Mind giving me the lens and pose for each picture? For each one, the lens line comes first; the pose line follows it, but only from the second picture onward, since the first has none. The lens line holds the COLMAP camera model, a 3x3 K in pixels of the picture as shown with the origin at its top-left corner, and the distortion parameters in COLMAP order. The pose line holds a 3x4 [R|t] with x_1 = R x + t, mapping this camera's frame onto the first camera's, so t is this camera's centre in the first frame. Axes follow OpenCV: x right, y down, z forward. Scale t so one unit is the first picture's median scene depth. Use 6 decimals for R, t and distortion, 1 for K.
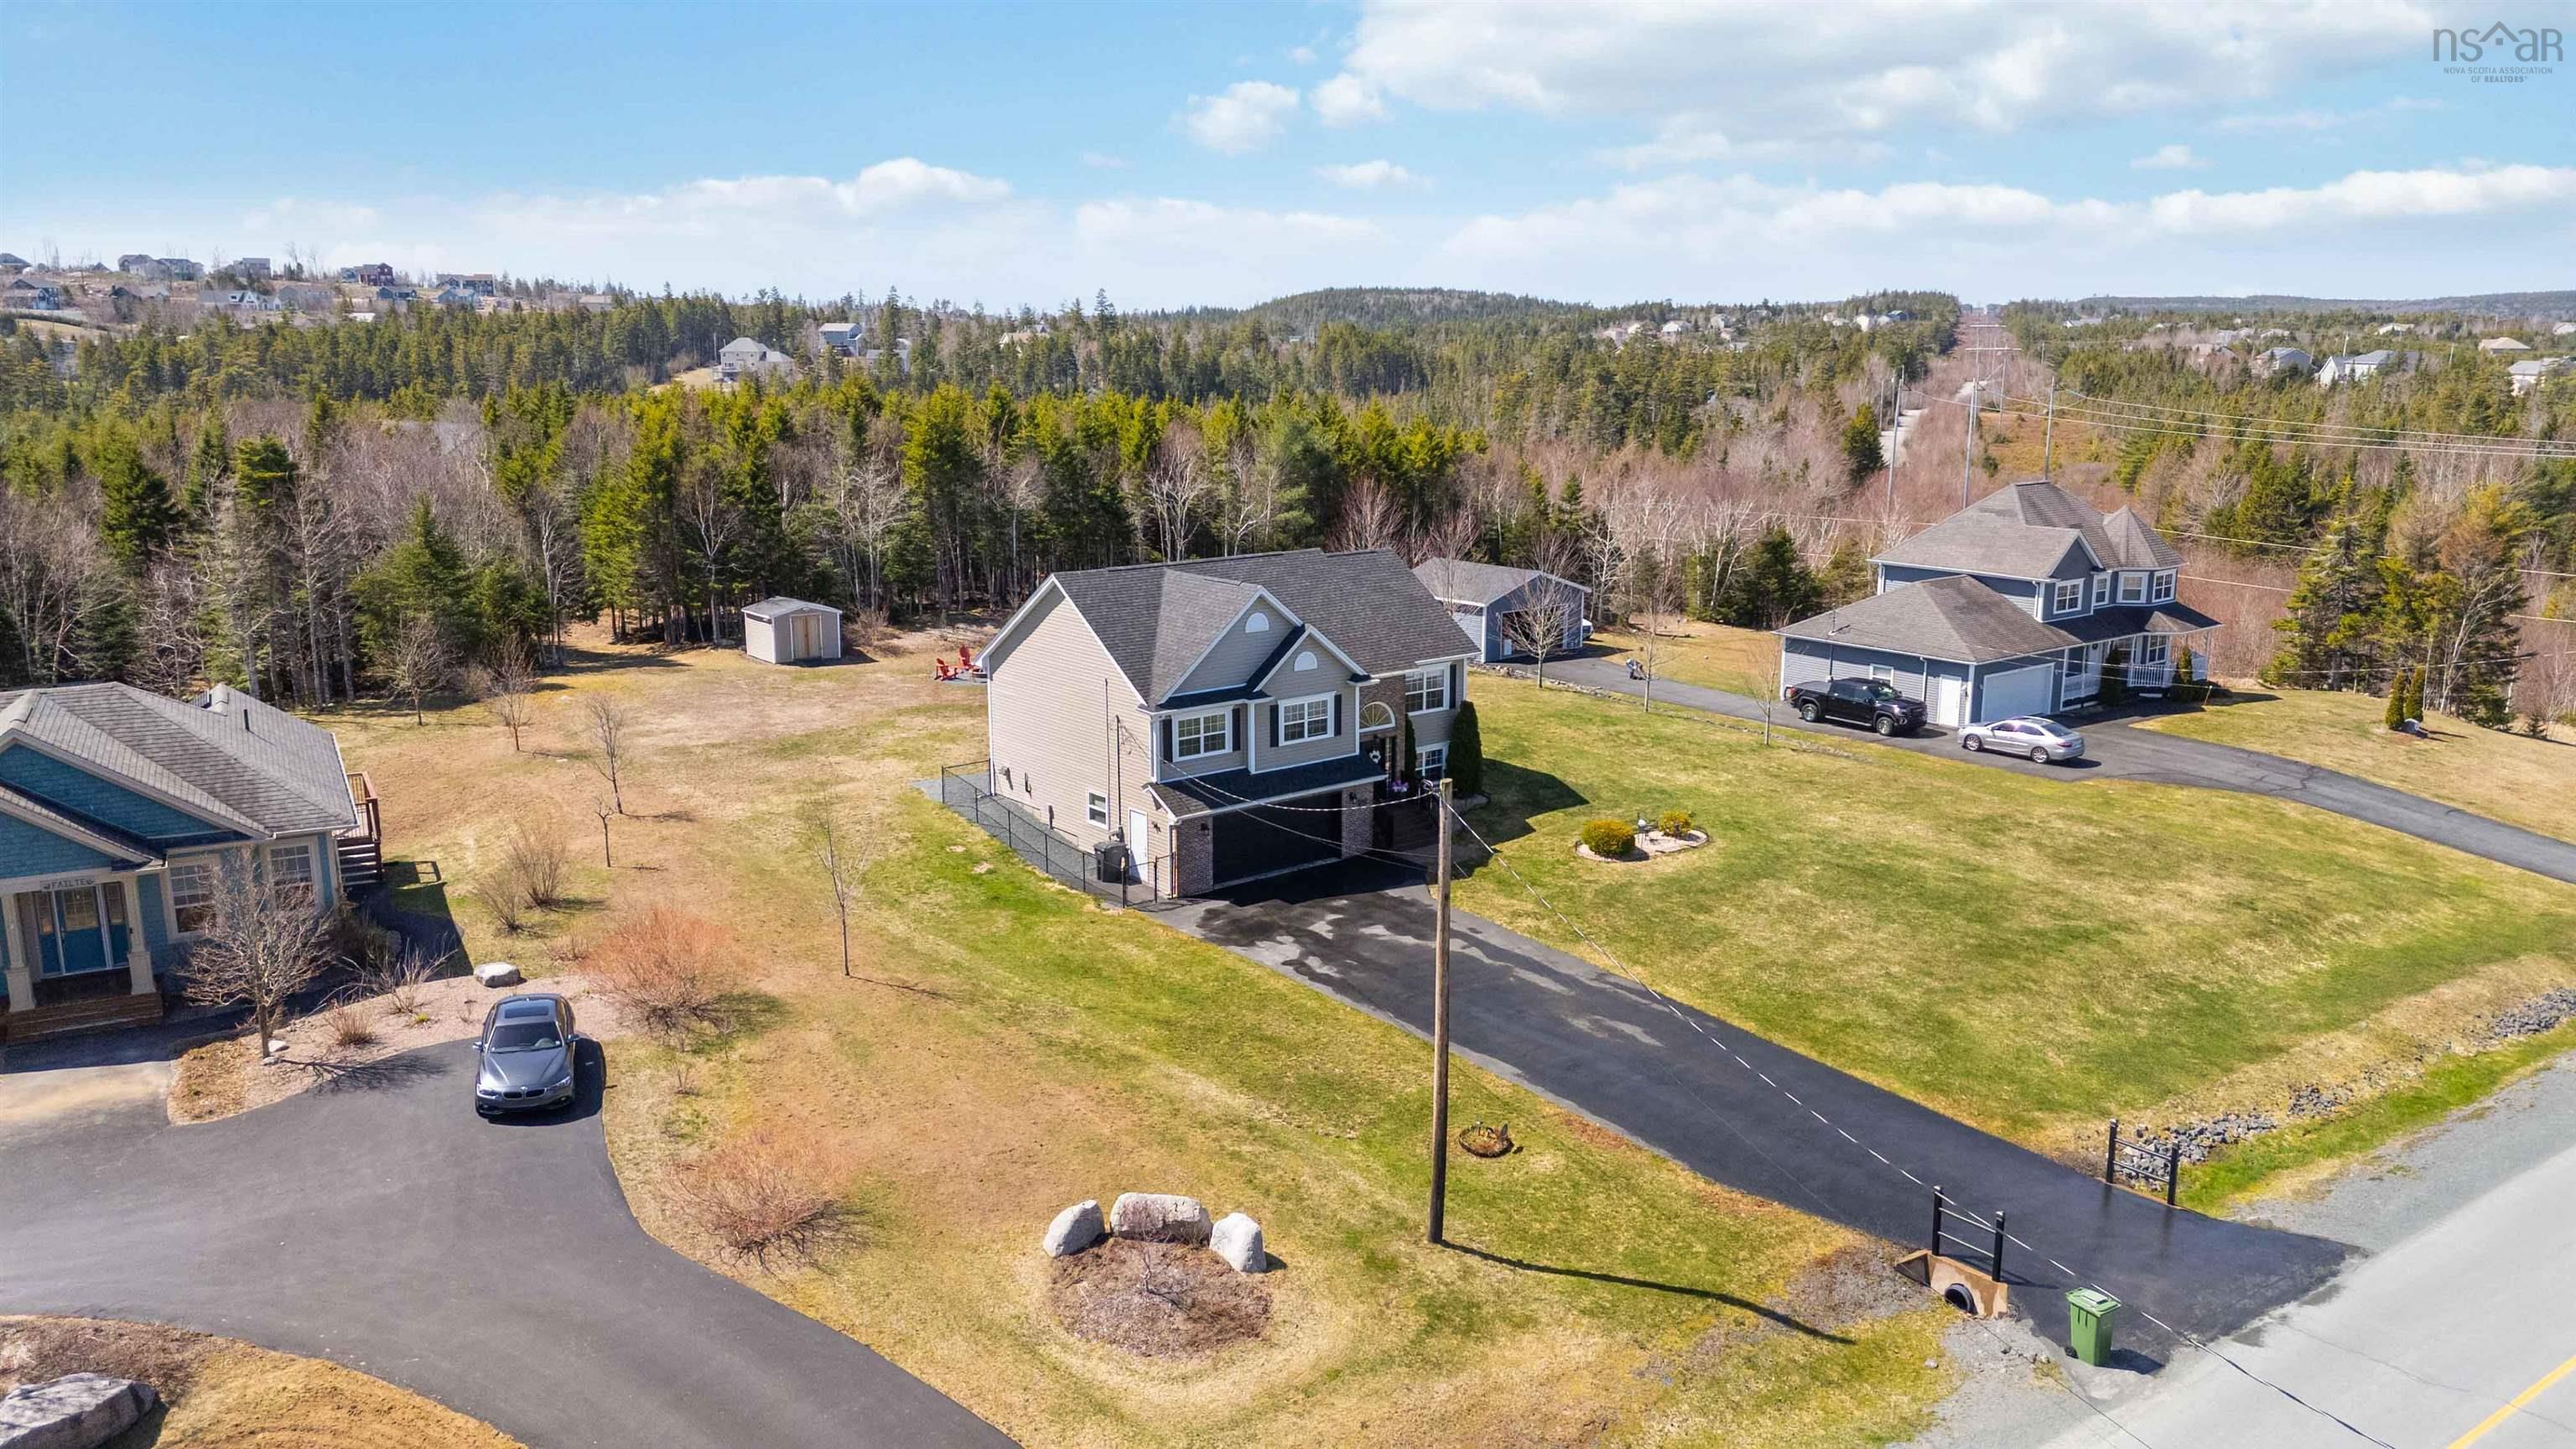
lens RADIAL K [[1885.8, 0, 1286.6], [0, 1885.8, 697.9], [0, 0, 1]] dist [0.079021, -0.069097]
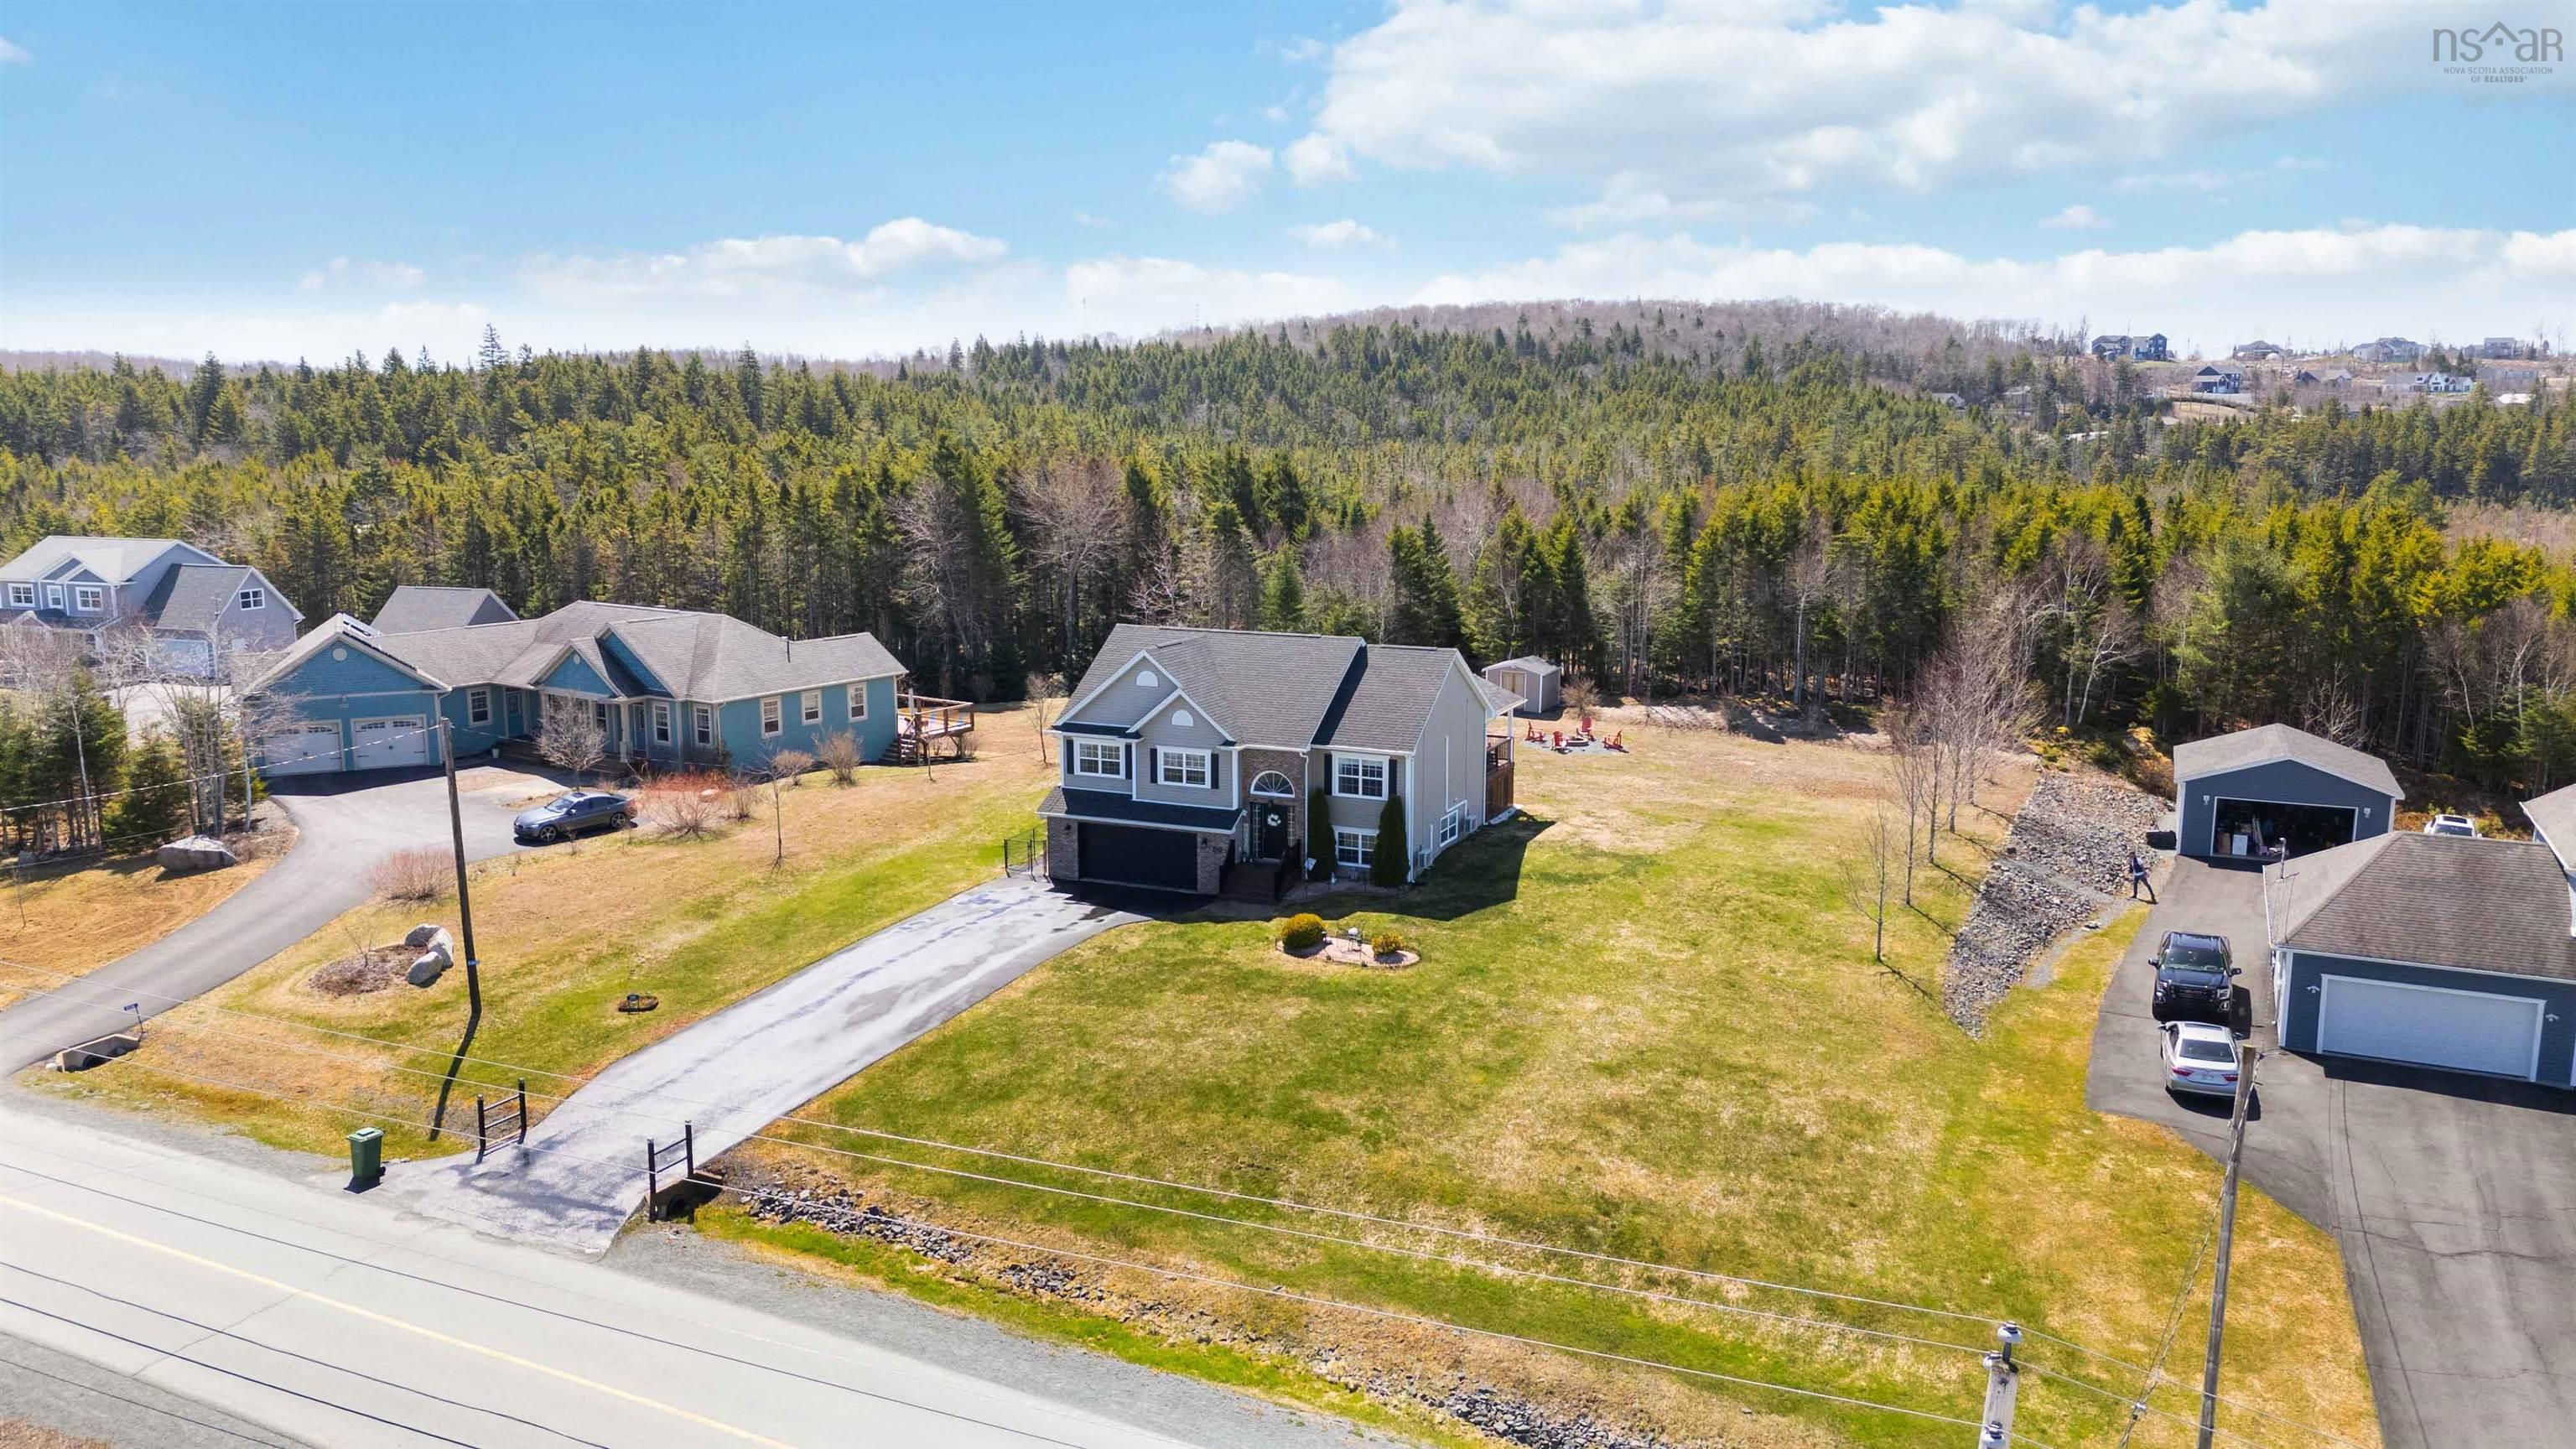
lens RADIAL K [[1885.8, 0, 1292.3], [0, 1885.8, 749.1], [0, 0, 1]] dist [0.079021, -0.069097]
pose [[0.452686, 0.162581, -0.876723, 1.083316], [-0.174624, 0.980362, 0.091635, -0.120943], [0.874404, 0.111615, 0.472187, 0.502753]]
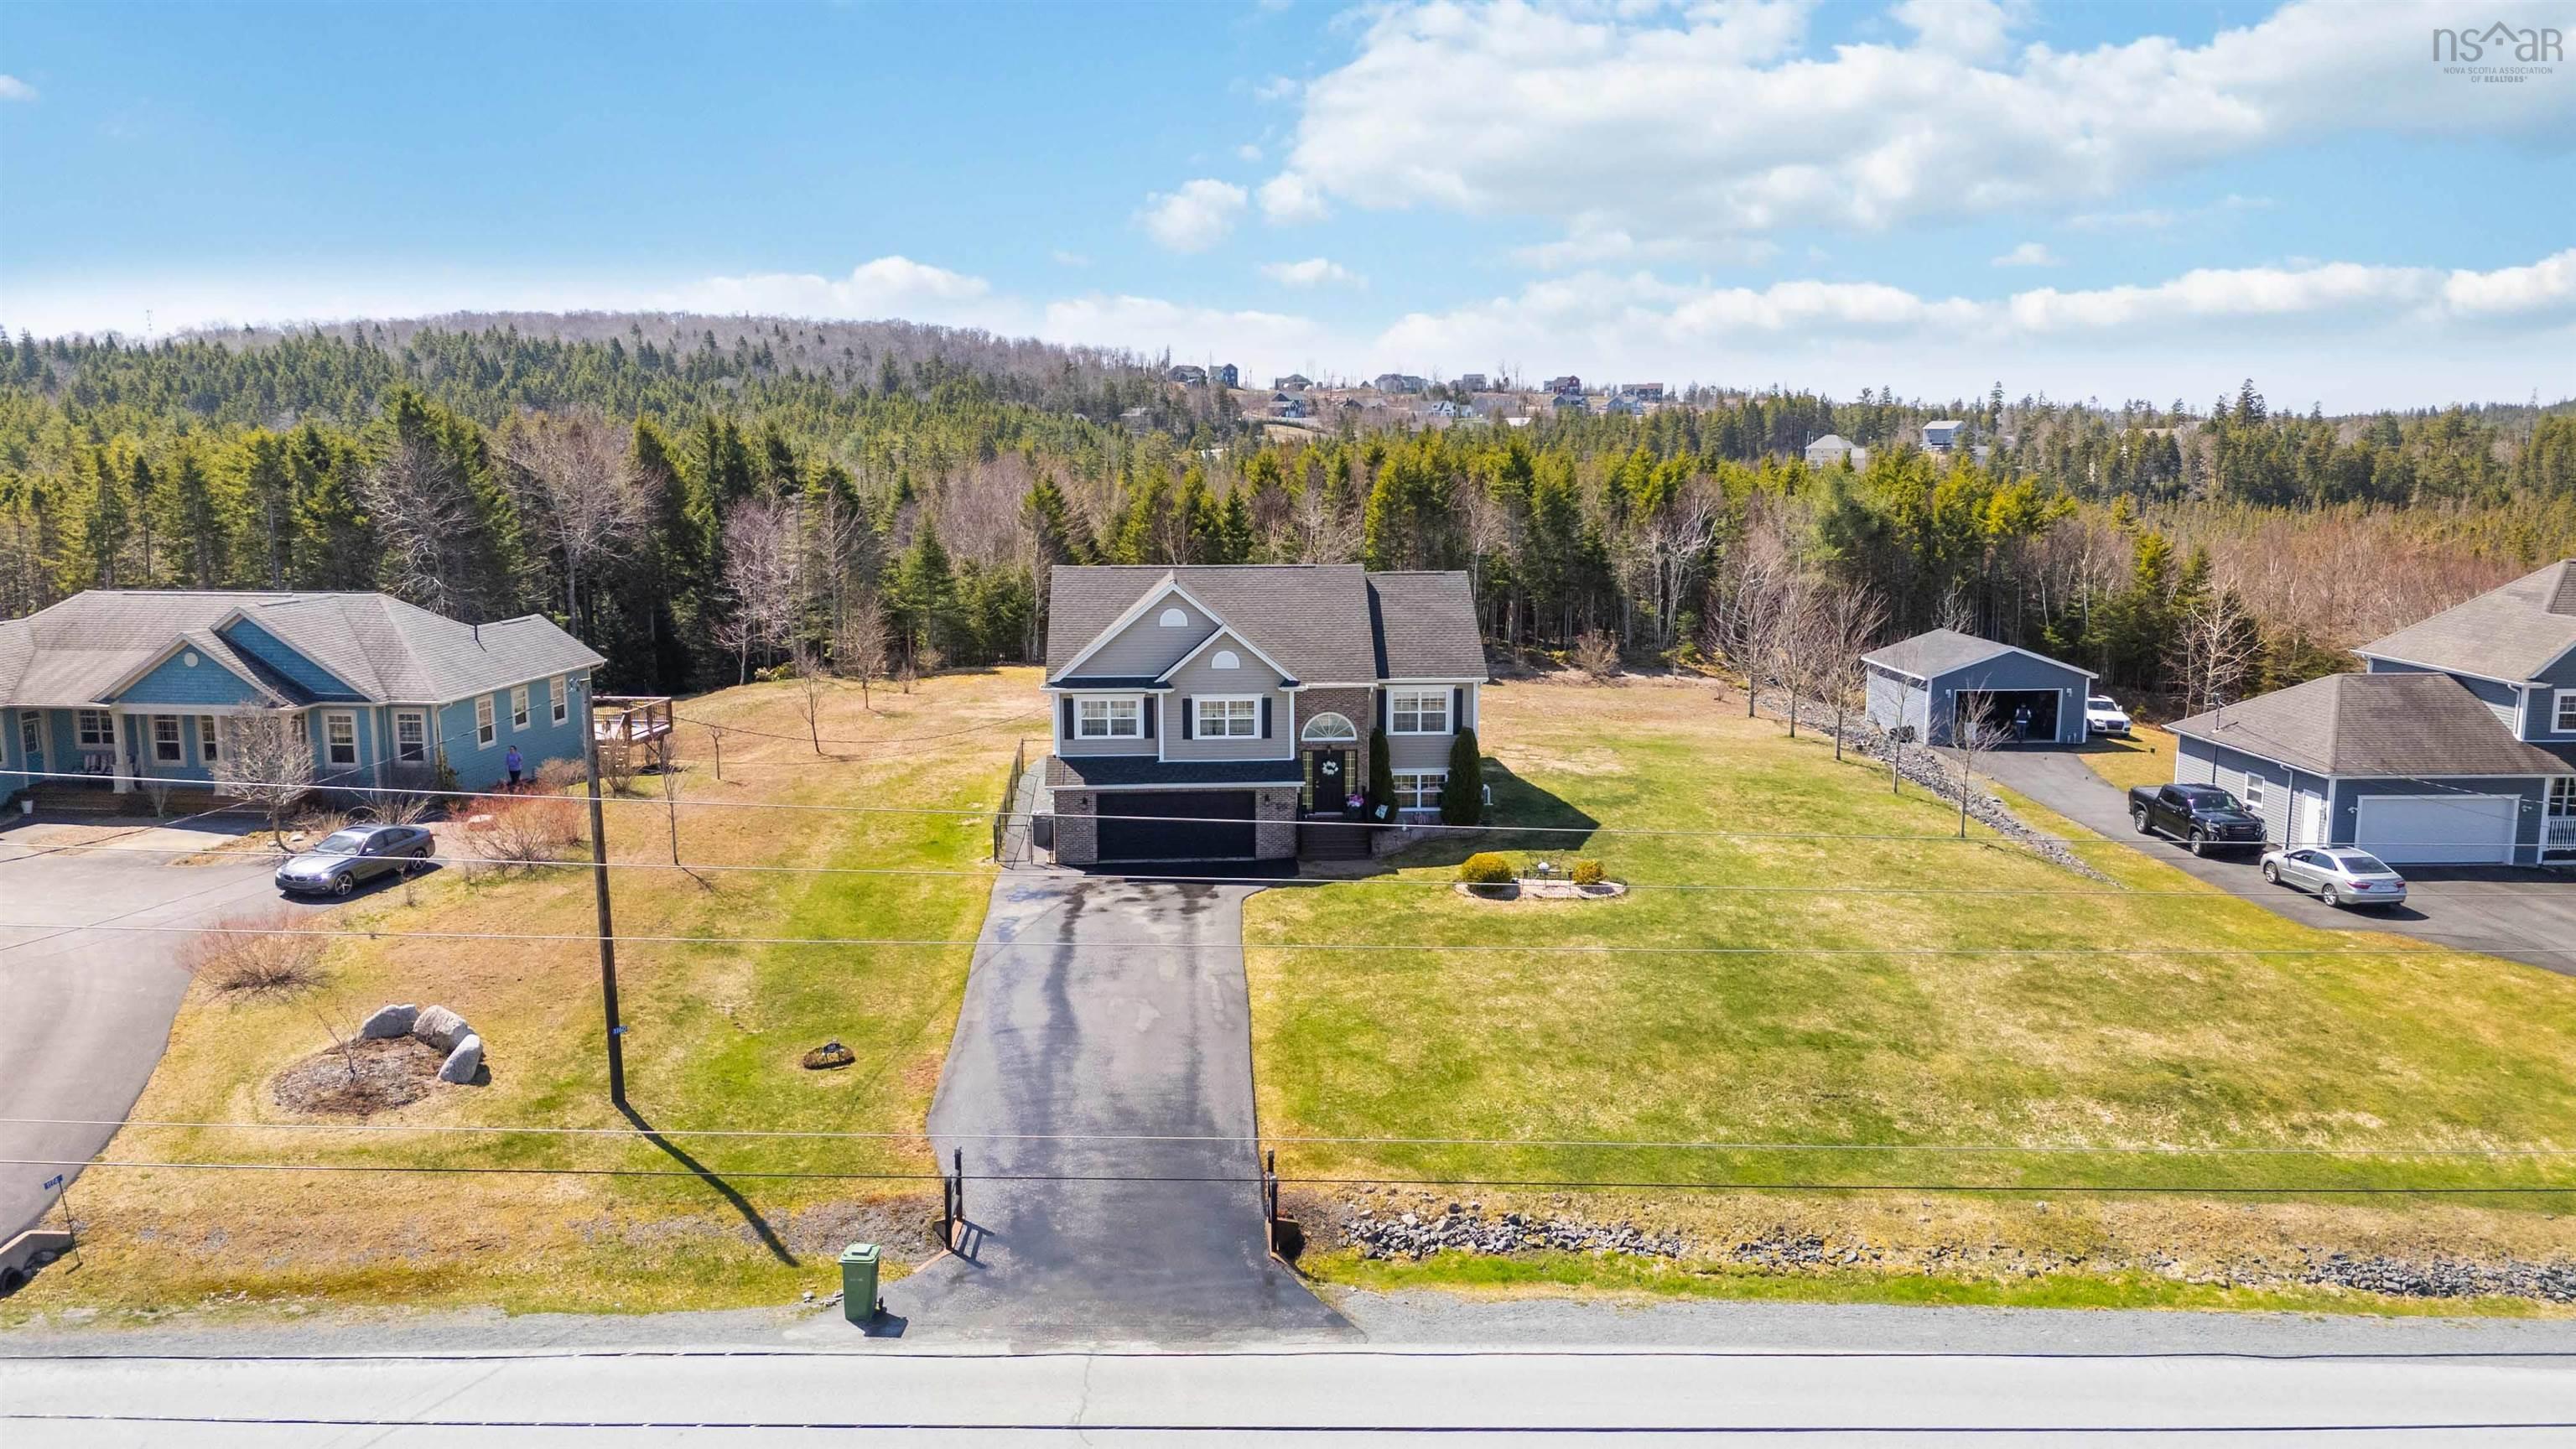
lens RADIAL K [[1885.8, 0, 1295.8], [0, 1885.8, 730.0], [0, 0, 1]] dist [0.079021, -0.069097]
pose [[0.819101, 0.090365, -0.566487, 0.627902], [-0.112251, 0.993673, -0.003799, 0.017993], [0.562560, 0.066700, 0.824062, 0.175932]]
